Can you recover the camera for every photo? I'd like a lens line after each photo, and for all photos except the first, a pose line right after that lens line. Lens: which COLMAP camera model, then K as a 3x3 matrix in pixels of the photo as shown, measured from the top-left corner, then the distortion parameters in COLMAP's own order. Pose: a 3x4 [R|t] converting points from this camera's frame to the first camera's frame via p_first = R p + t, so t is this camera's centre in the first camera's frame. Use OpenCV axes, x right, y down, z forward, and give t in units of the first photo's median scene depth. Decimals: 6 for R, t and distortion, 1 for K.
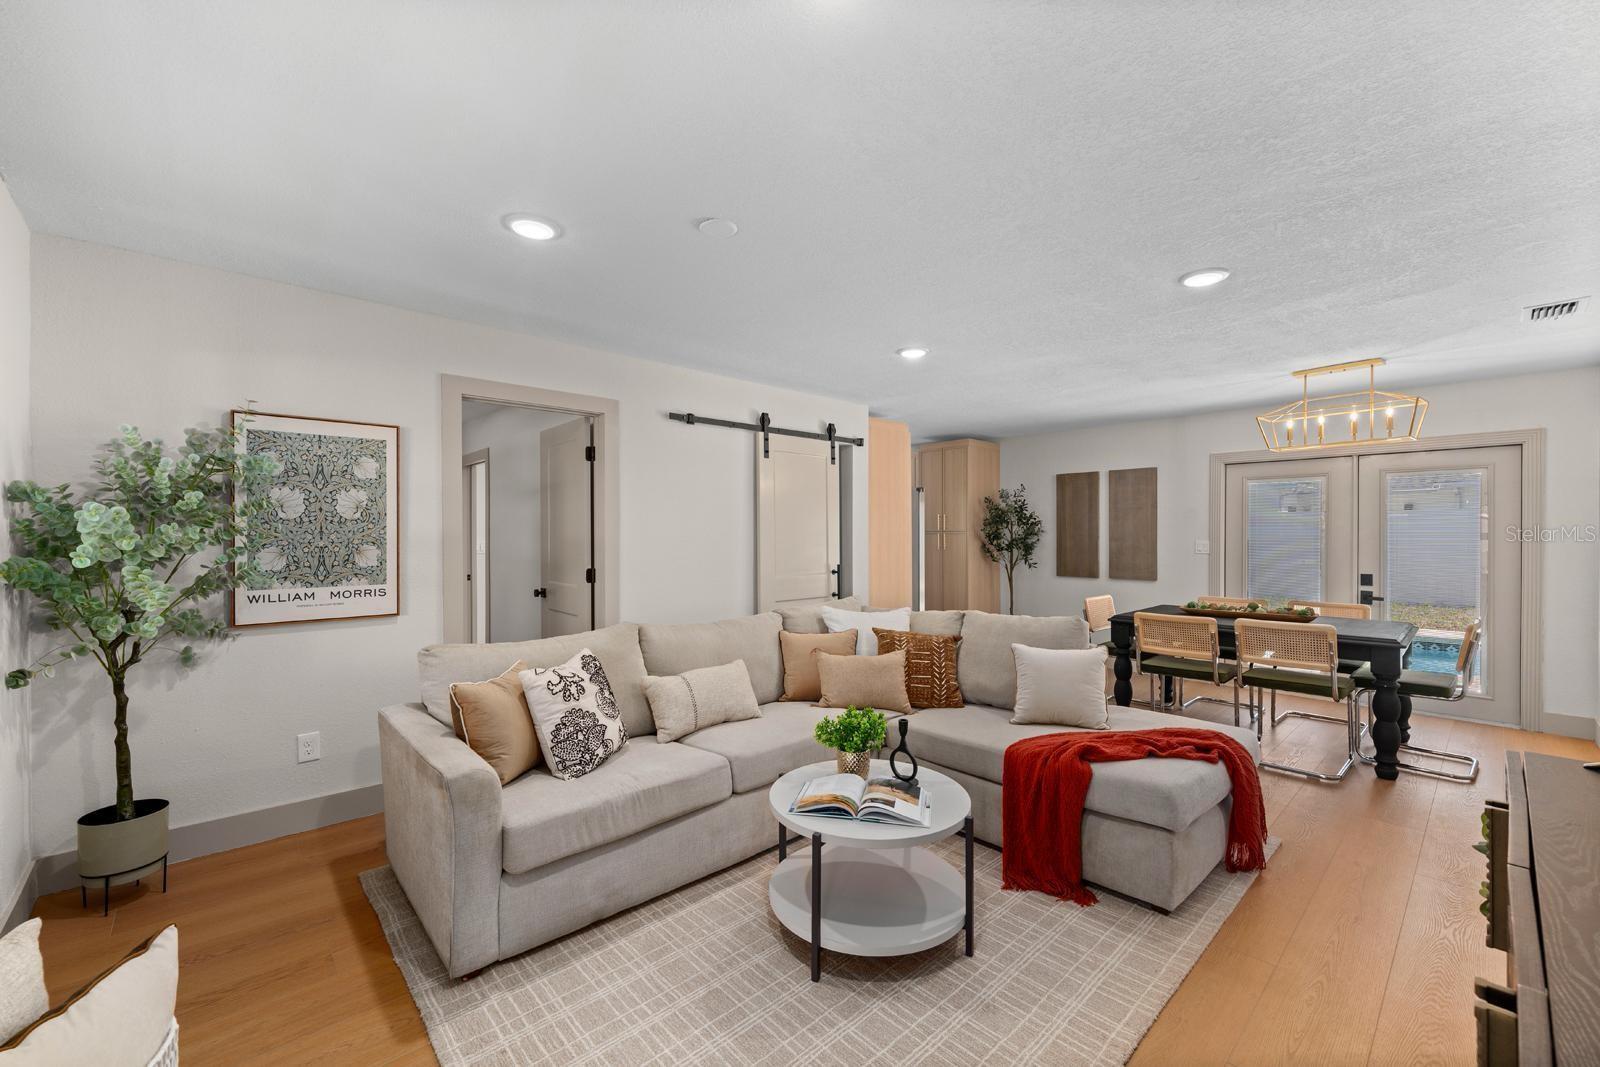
lens RADIAL K [[643.6, 0, 799.6], [0, 643.6, 537.3], [0, 0, 1]] dist [-0.000118, -0.000092]
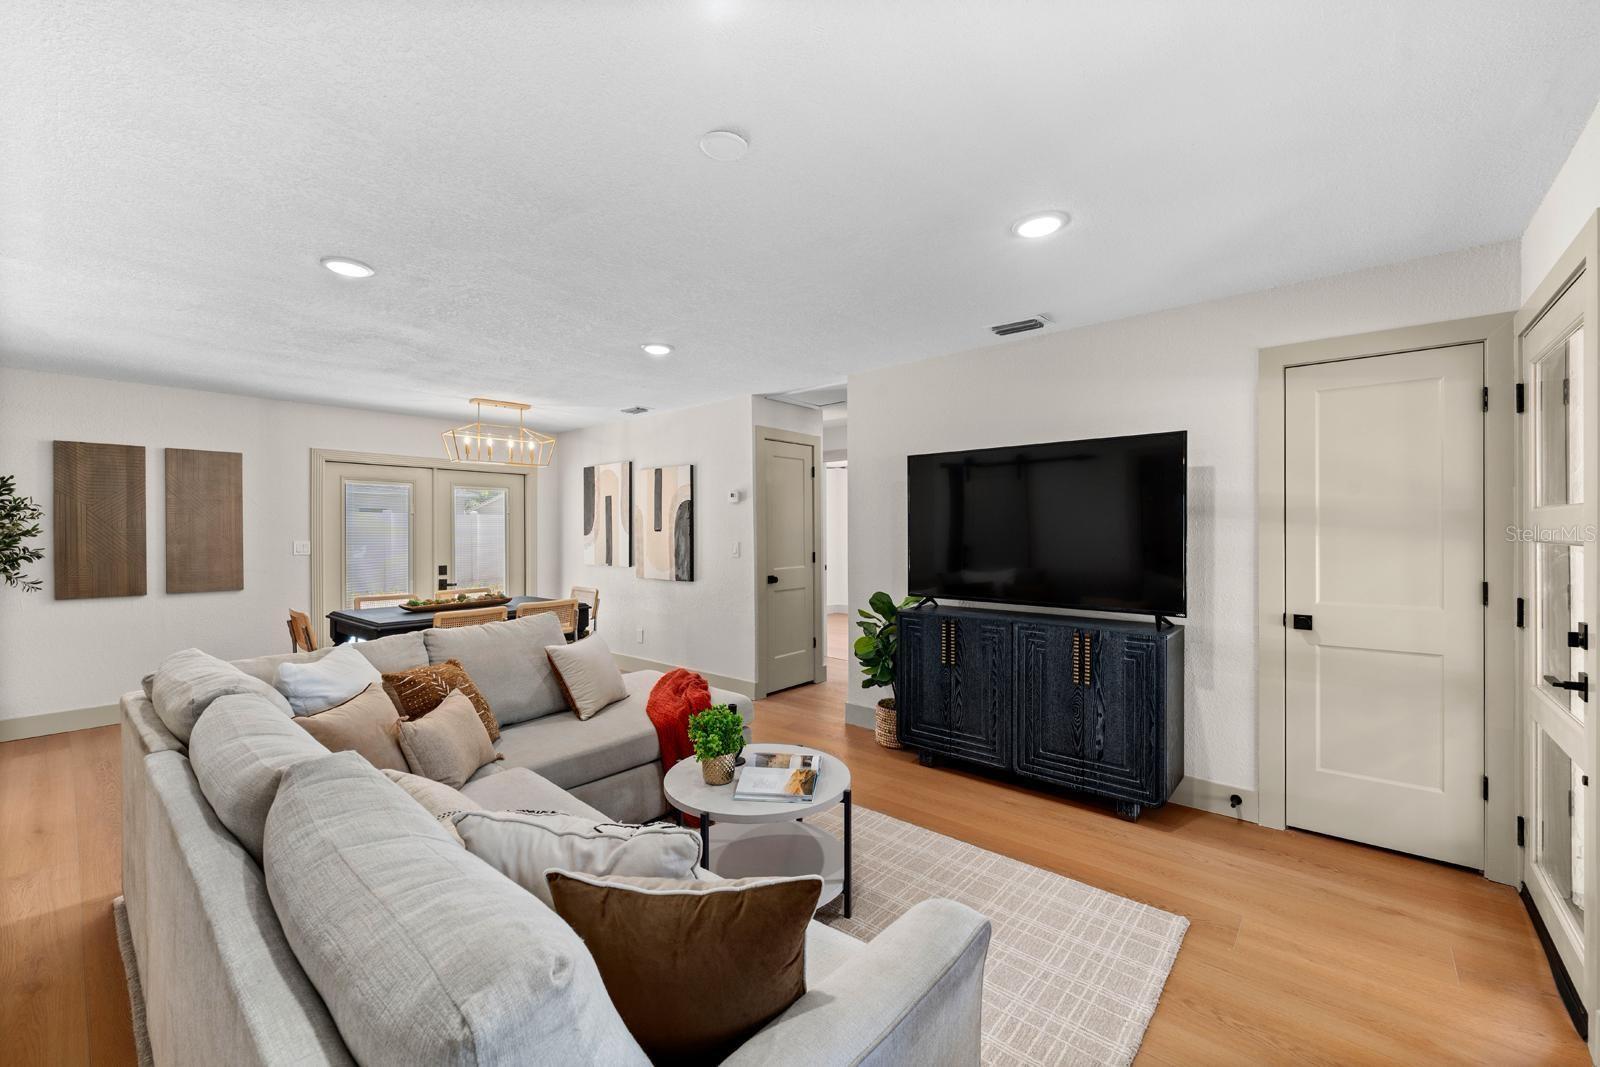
lens RADIAL K [[649.0, 0, 800.0], [0, 649.0, 533.5], [0, 0, 1]] dist [-0.002520, -0.000292]
pose [[-0.110153, -0.003497, 0.993909, -0.377688], [0.005713, 0.999975, 0.004152, -0.004904], [-0.993898, 0.006136, -0.110130, 0.402403]]
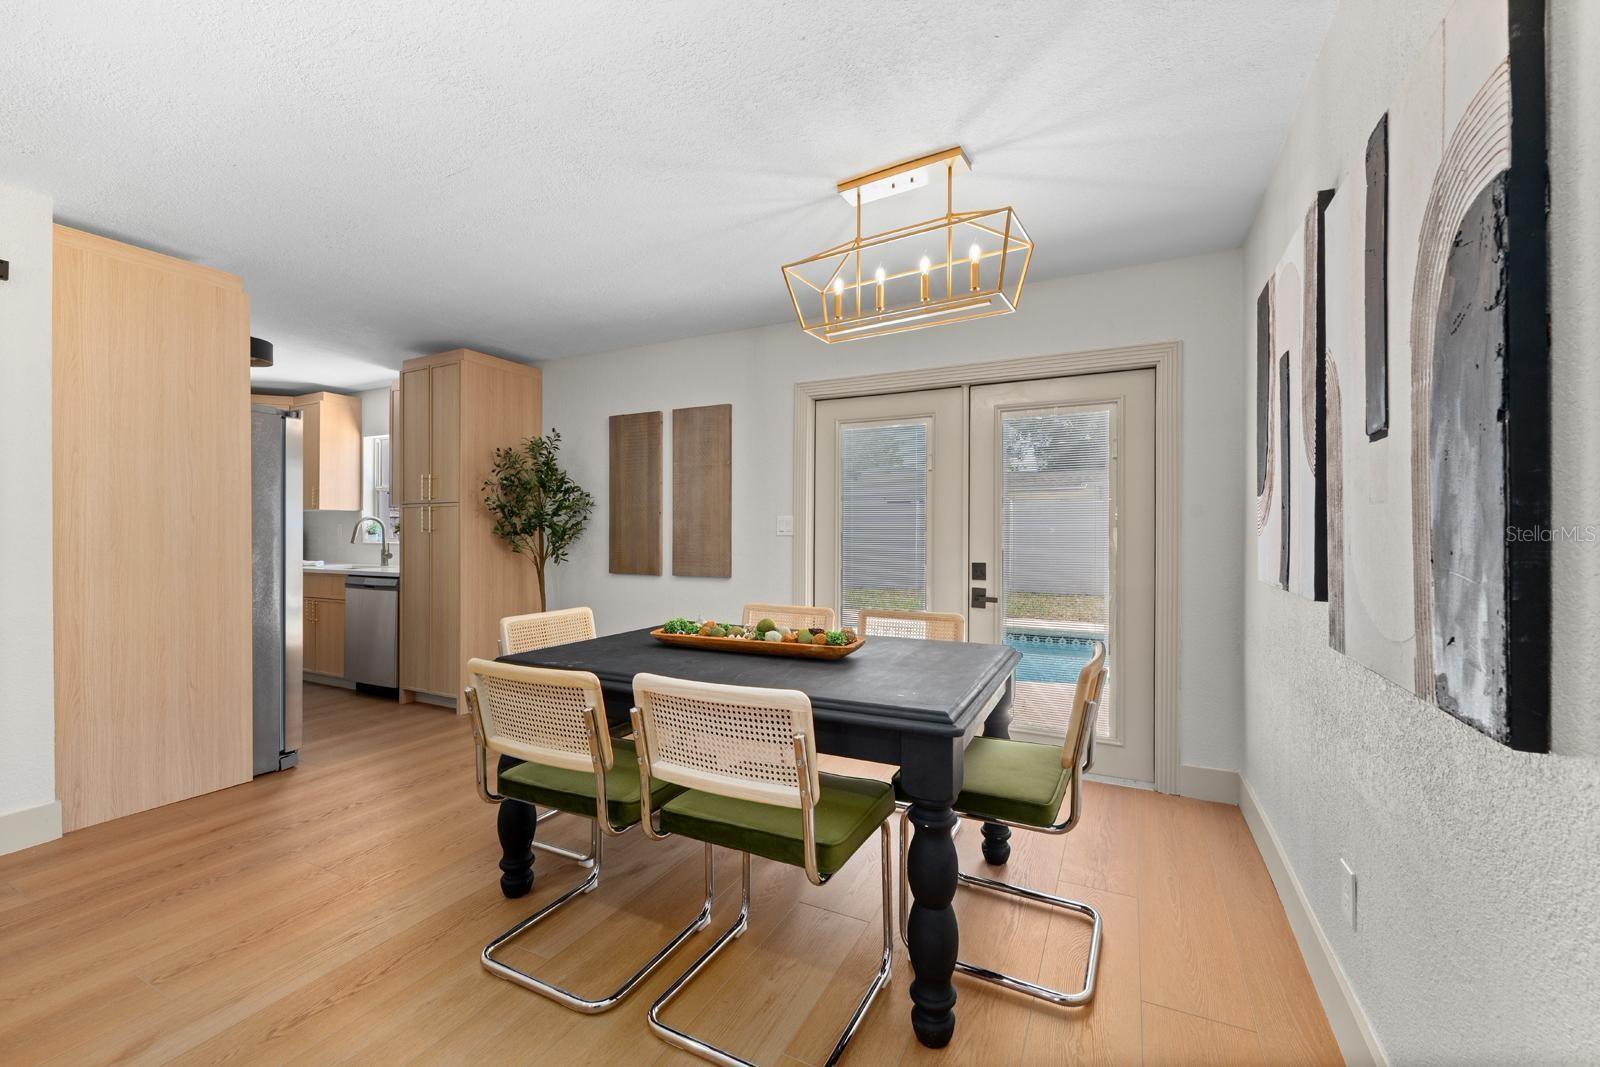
lens RADIAL K [[649.0, 0, 800.0], [0, 649.0, 533.5], [0, 0, 1]] dist [-0.002520, -0.000292]
pose [[0.935444, 0.003570, 0.353458, 0.414501], [-0.002090, 0.999987, -0.004570, 0.026790], [-0.353470, 0.003536, 0.935439, 0.384989]]
